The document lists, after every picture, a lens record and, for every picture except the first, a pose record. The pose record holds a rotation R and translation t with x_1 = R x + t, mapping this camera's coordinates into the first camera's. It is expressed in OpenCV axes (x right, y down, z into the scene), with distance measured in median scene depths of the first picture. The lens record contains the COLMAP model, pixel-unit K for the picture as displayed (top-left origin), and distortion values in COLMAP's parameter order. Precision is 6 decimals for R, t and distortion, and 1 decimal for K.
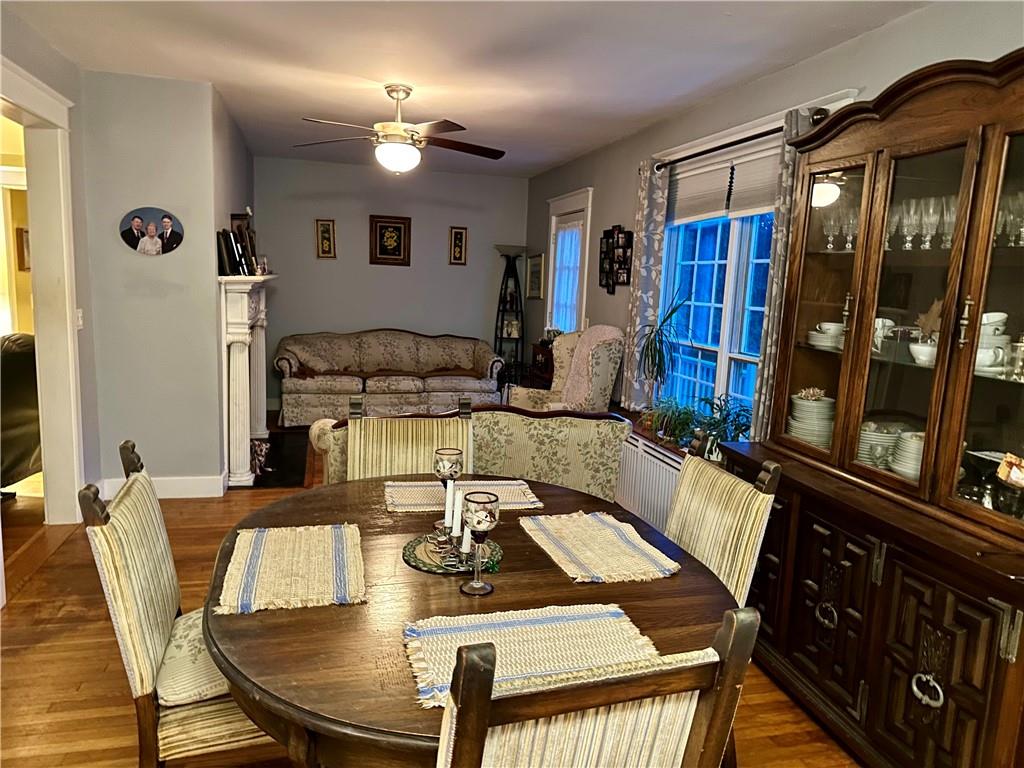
lens RADIAL K [[720.8, 0, 517.1], [0, 720.8, 386.2], [0, 0, 1]] dist [0.056775, -0.013632]
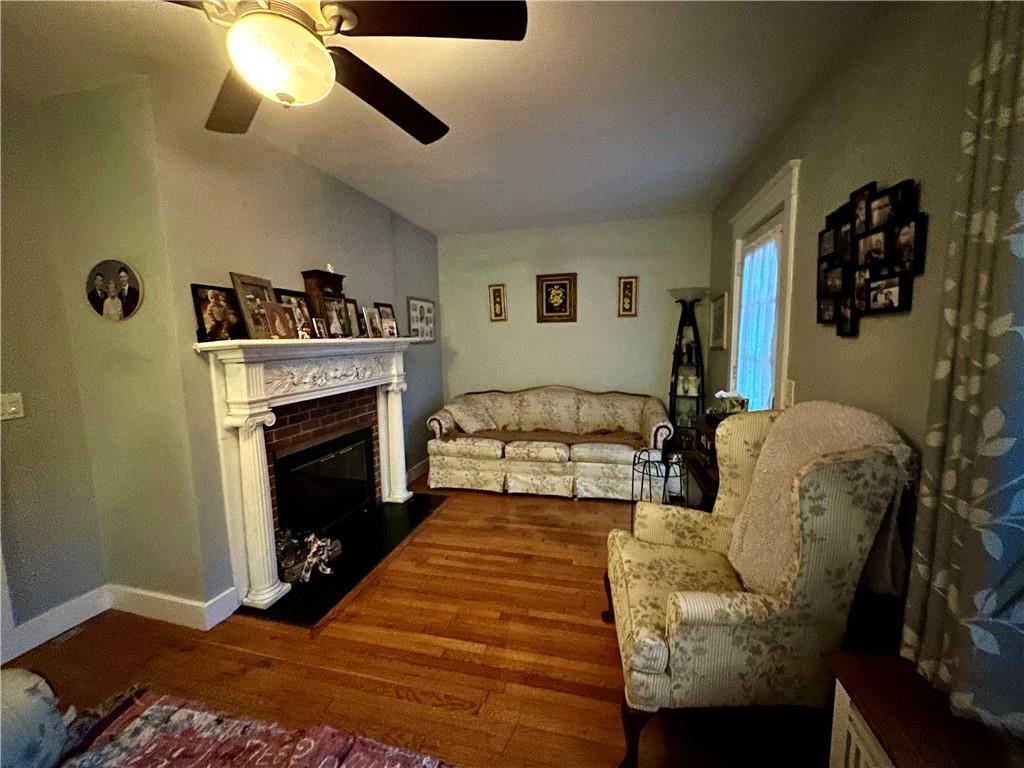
lens RADIAL K [[407.6, 0, 513.7], [0, 407.6, 382.8], [0, 0, 1]] dist [-0.002812, 0.000304]
pose [[0.869165, -0.001819, -0.494519, 0.059451], [-0.020237, 0.999025, -0.039242, -0.069136], [0.494108, 0.044116, 0.868280, 0.554403]]
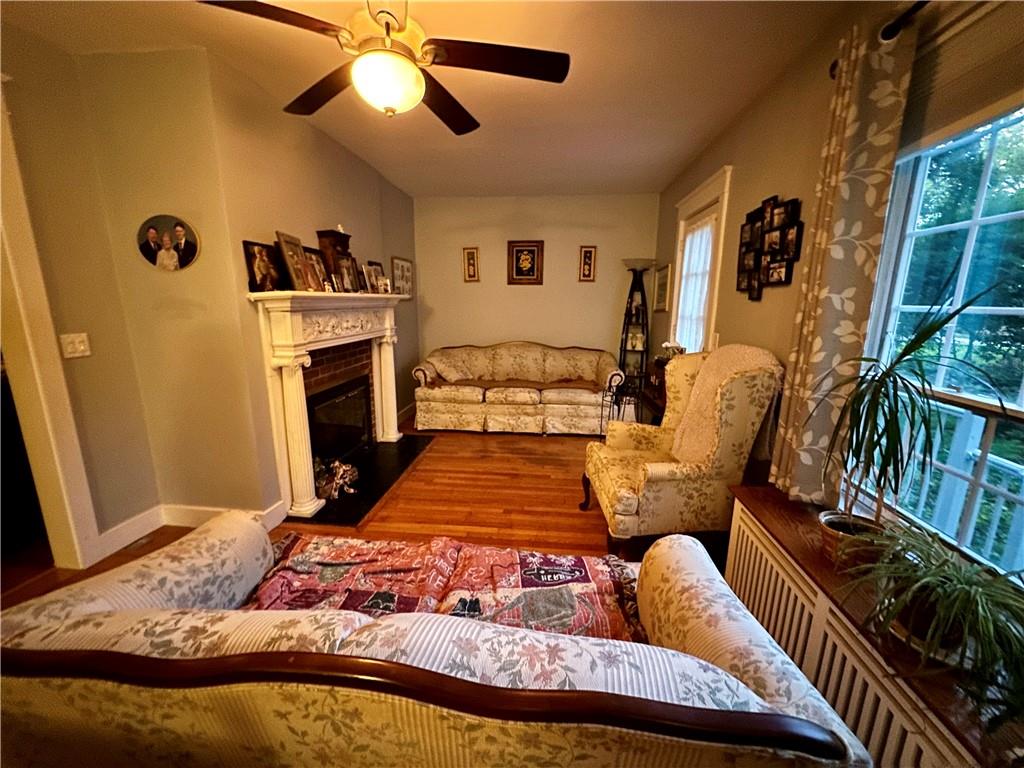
lens RADIAL K [[407.6, 0, 513.4], [0, 407.6, 383.4], [0, 0, 1]] dist [-0.002812, 0.000304]
pose [[0.932677, 0.039083, -0.358590, 0.046595], [-0.023486, 0.998583, 0.047750, -0.050623], [0.359948, -0.036113, 0.932273, 0.454945]]
